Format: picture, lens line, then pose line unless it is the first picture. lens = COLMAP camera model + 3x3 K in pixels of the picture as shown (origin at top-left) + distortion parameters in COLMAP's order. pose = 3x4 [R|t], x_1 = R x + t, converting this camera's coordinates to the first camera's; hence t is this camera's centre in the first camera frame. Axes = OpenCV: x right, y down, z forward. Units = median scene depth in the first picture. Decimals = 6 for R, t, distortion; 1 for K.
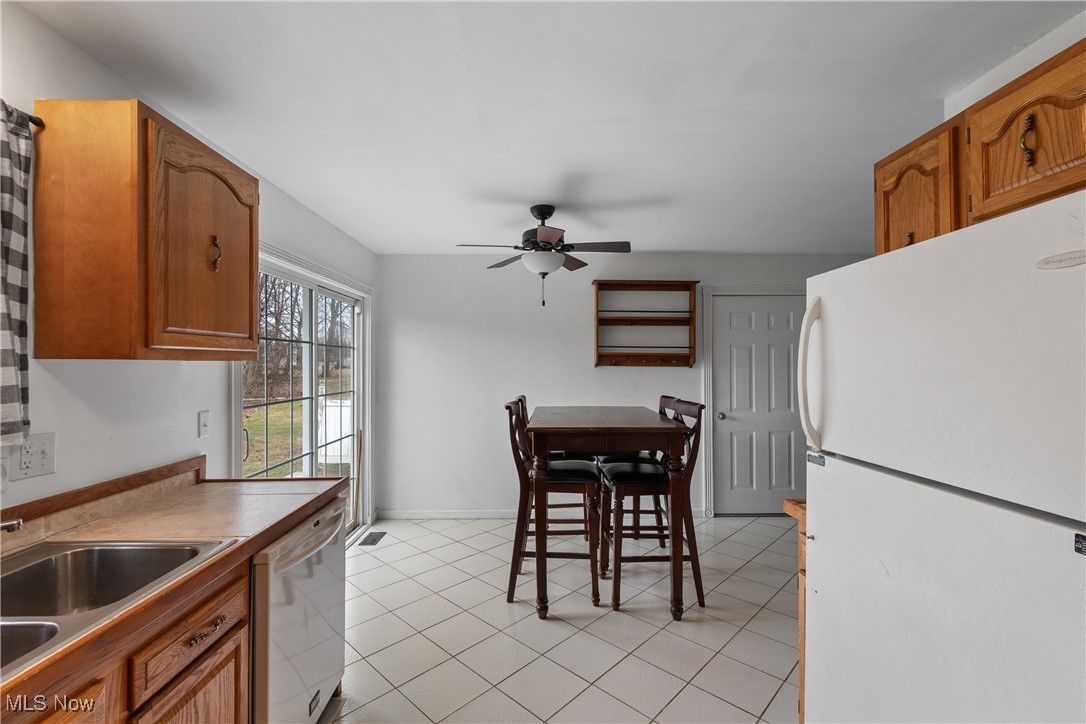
lens RADIAL K [[480.0, 0, 544.6], [0, 480.0, 361.6], [0, 0, 1]] dist [0.004078, 0.000010]
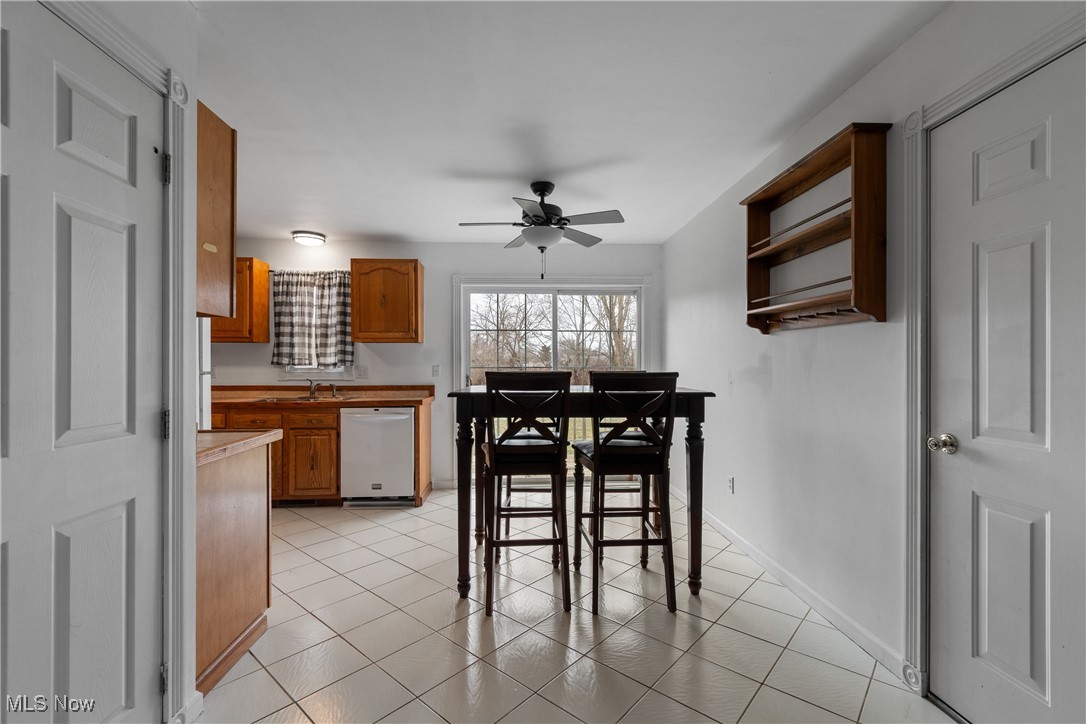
lens RADIAL K [[480.0, 0, 537.8], [0, 480.0, 366.8], [0, 0, 1]] dist [0.004078, 0.000010]
pose [[0.030949, -0.002301, -0.999518, 0.936314], [0.002645, 0.999994, -0.002220, 0.068992], [0.999517, -0.002575, 0.030955, 0.861683]]
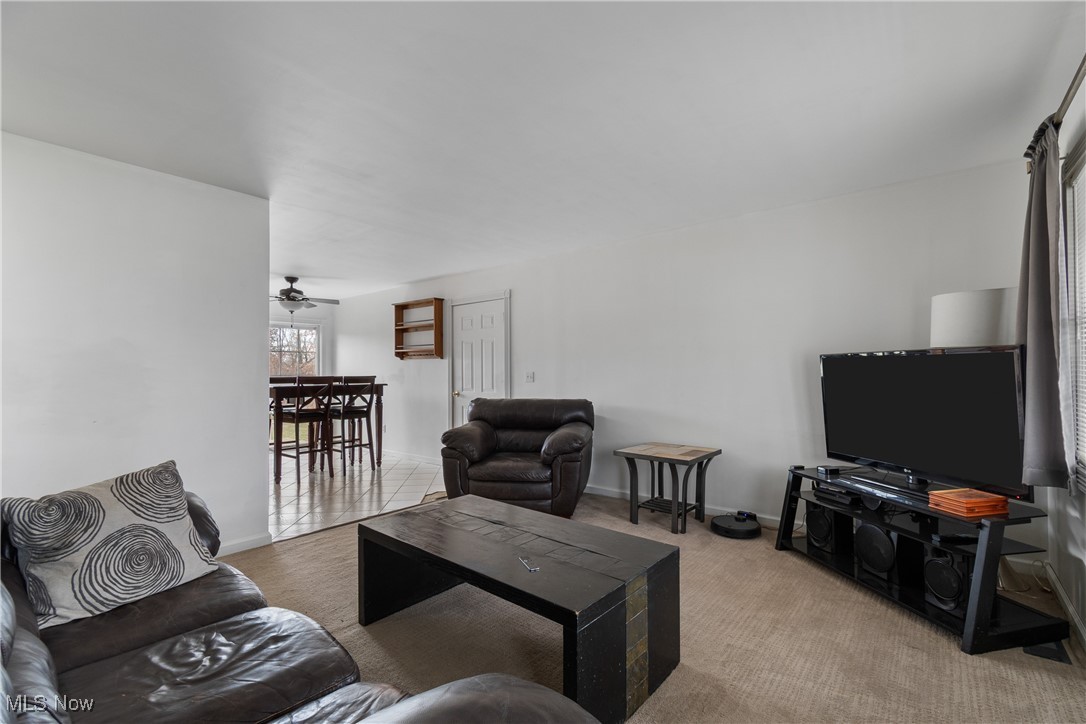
lens RADIAL K [[480.0, 0, 538.4], [0, 480.0, 365.4], [0, 0, 1]] dist [0.004078, 0.000010]
pose [[0.755704, -0.019438, -0.654624, 1.831778], [0.012045, 0.999803, -0.015783, 0.072471], [0.654802, 0.004042, 0.755789, 0.161386]]
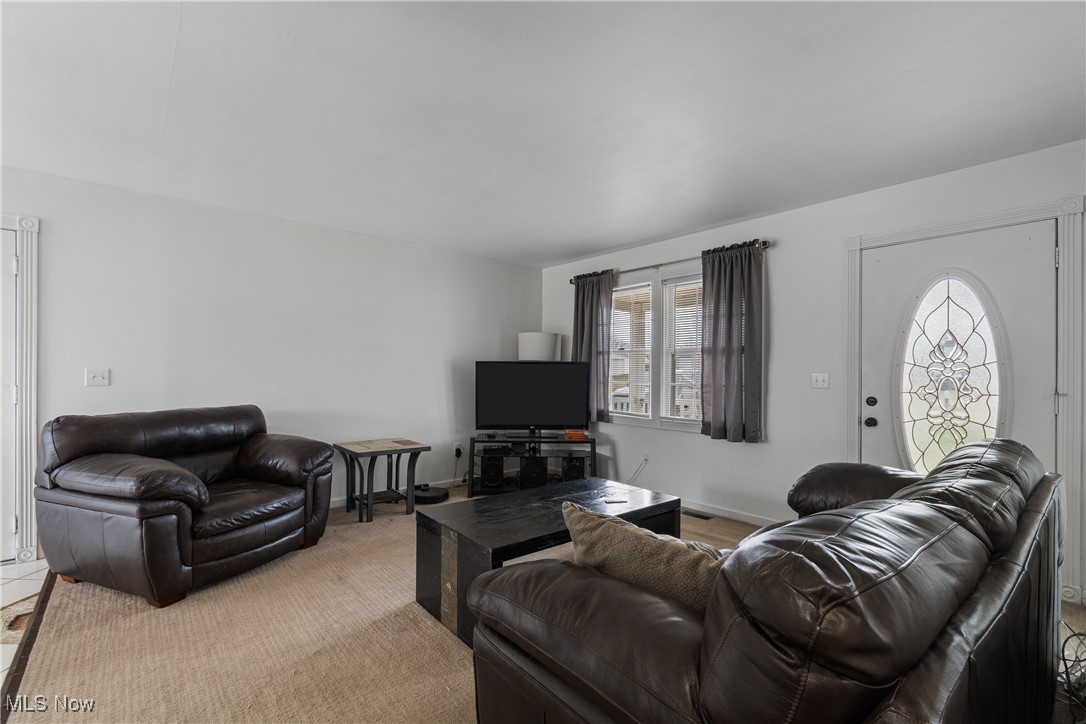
lens RADIAL K [[480.0, 0, 537.4], [0, 480.0, 370.7], [0, 0, 1]] dist [0.004078, 0.000010]
pose [[0.771416, 0.000926, 0.636330, 0.877232], [-0.002694, 0.999995, 0.001812, 0.068033], [-0.636325, -0.003112, 0.771415, 0.037862]]
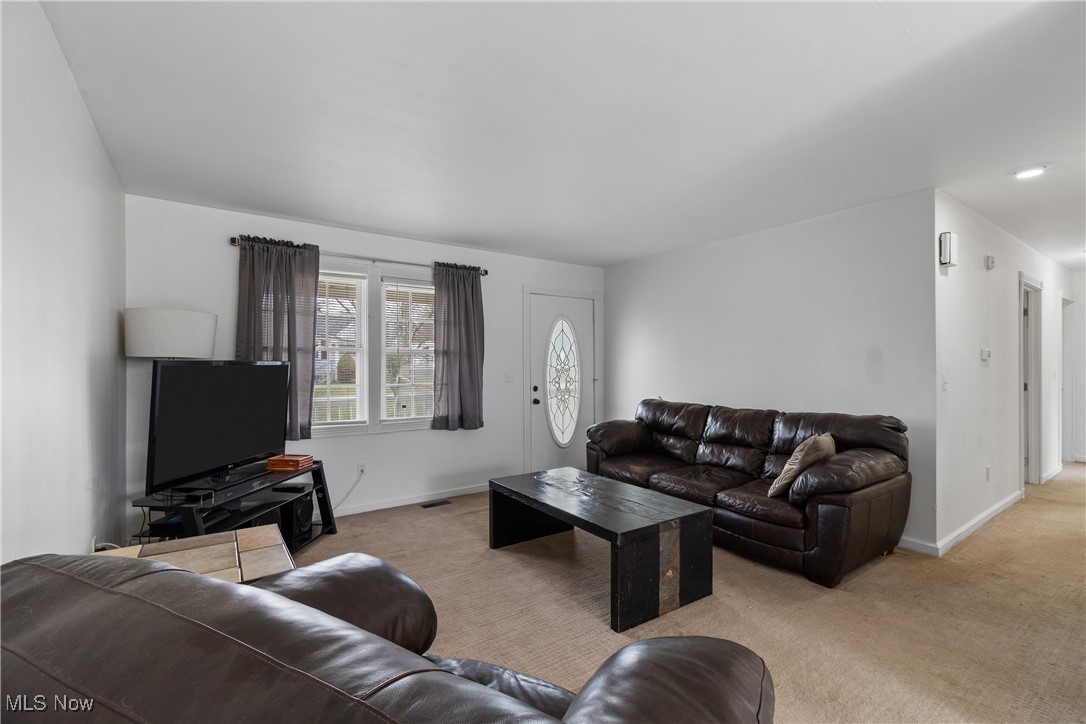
lens RADIAL K [[480.0, 0, 544.6], [0, 480.0, 363.9], [0, 0, 1]] dist [0.004078, 0.000010]
pose [[-0.561989, -0.003153, 0.827139, 0.710668], [-0.002125, 0.999995, 0.002368, 0.045819], [-0.827142, -0.000427, -0.561993, 1.155871]]
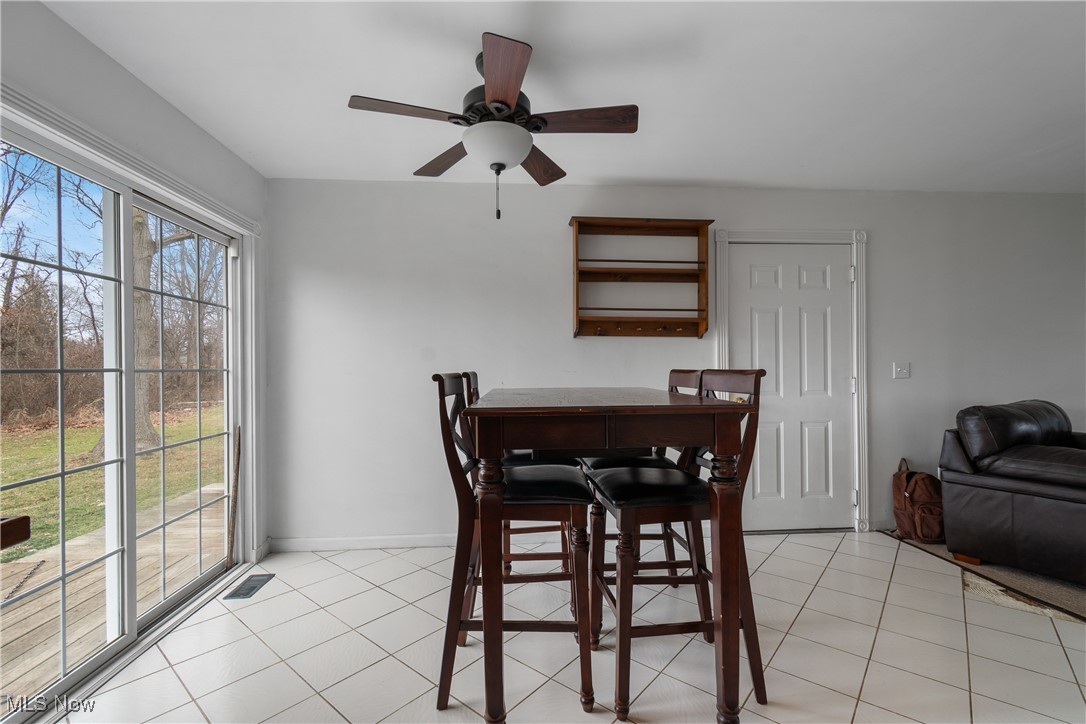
lens RADIAL K [[480.0, 0, 542.4], [0, 480.0, 366.5], [0, 0, 1]] dist [0.004078, 0.000010]
pose [[0.998091, -0.006146, 0.061446, 0.014039], [0.005898, 0.999974, 0.004217, 0.066767], [-0.061471, -0.003847, 0.998101, 0.337415]]
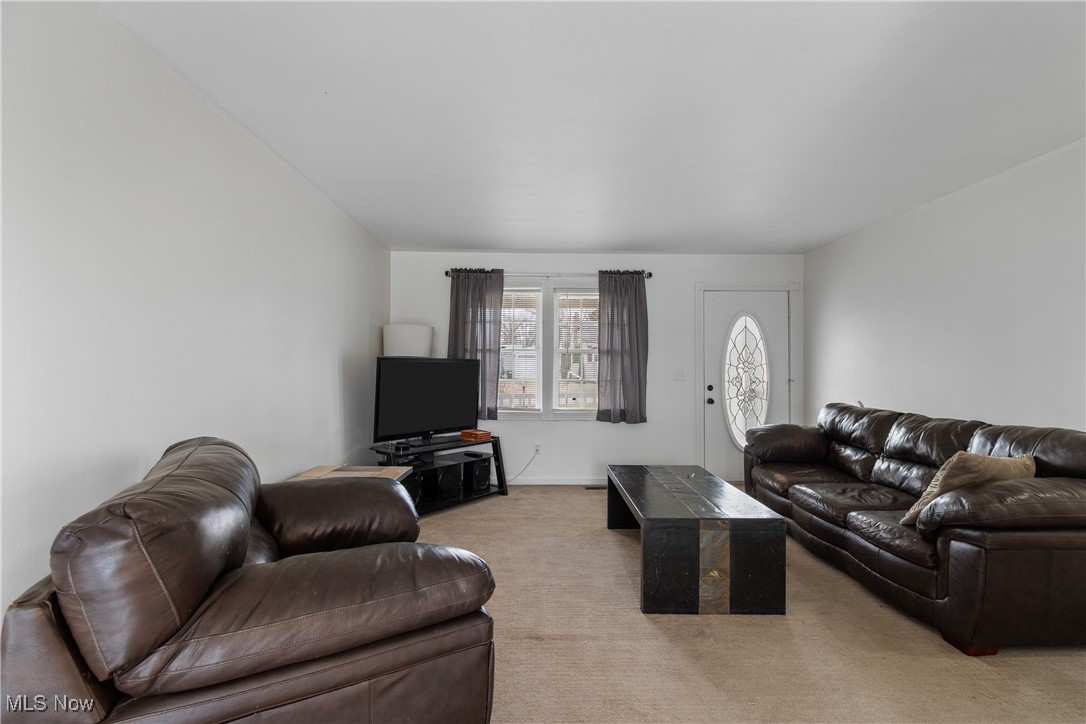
lens RADIAL K [[480.0, 0, 542.2], [0, 480.0, 362.0], [0, 0, 1]] dist [0.004078, 0.000010]
pose [[-0.001086, 0.008716, 0.999961, 0.508679], [-0.003216, 0.999957, -0.008720, 0.062535], [-0.999994, -0.003225, -0.001058, 0.850713]]
